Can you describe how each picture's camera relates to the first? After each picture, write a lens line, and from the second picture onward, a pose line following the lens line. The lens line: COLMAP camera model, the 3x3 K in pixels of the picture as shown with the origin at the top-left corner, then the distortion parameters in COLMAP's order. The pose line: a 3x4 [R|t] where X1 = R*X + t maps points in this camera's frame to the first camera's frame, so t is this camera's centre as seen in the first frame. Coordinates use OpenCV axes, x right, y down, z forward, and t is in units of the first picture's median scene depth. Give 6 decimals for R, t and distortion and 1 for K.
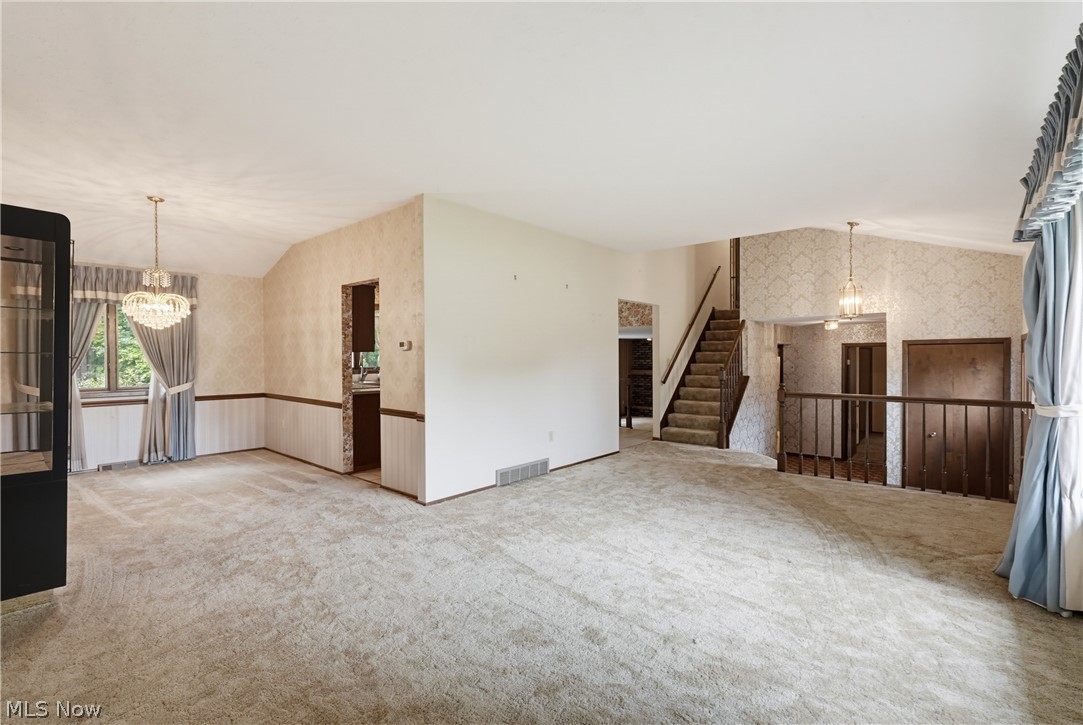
lens RADIAL K [[491.4, 0, 542.0], [0, 491.4, 360.2], [0, 0, 1]] dist [-0.010040, 0.004327]
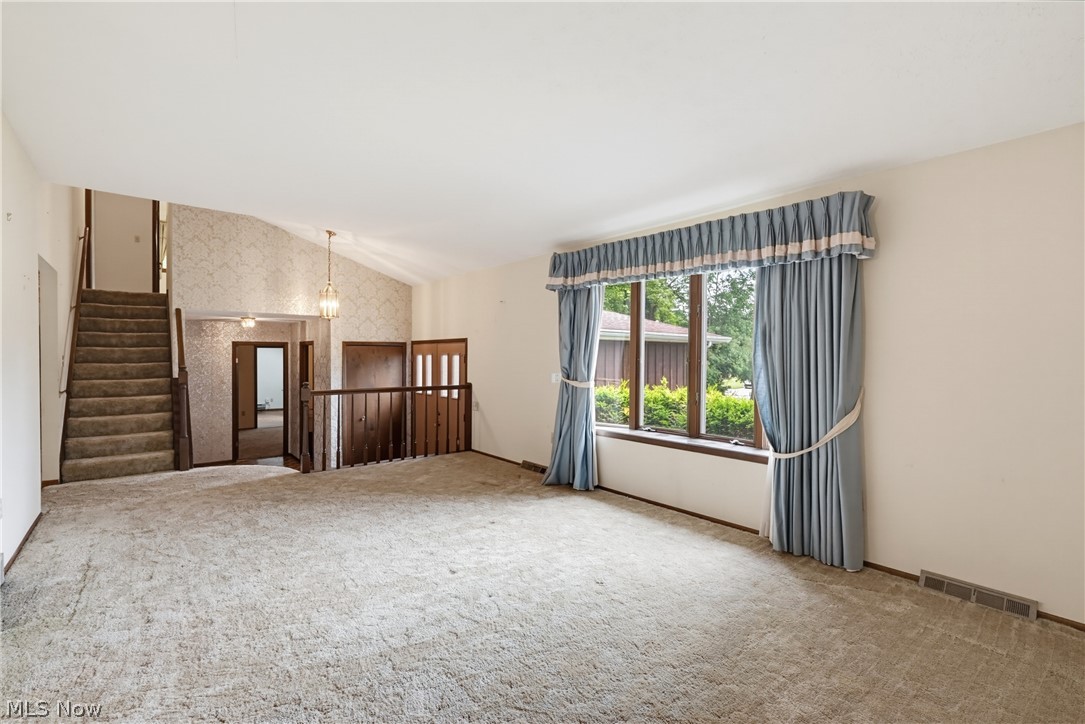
lens RADIAL K [[492.3, 0, 537.8], [0, 492.3, 357.7], [0, 0, 1]] dist [-0.010040, 0.004327]
pose [[0.179986, 0.002389, 0.983666, -0.358905], [0.001123, 0.999996, -0.002634, 0.002253], [-0.983668, 0.001579, 0.179983, 0.352723]]
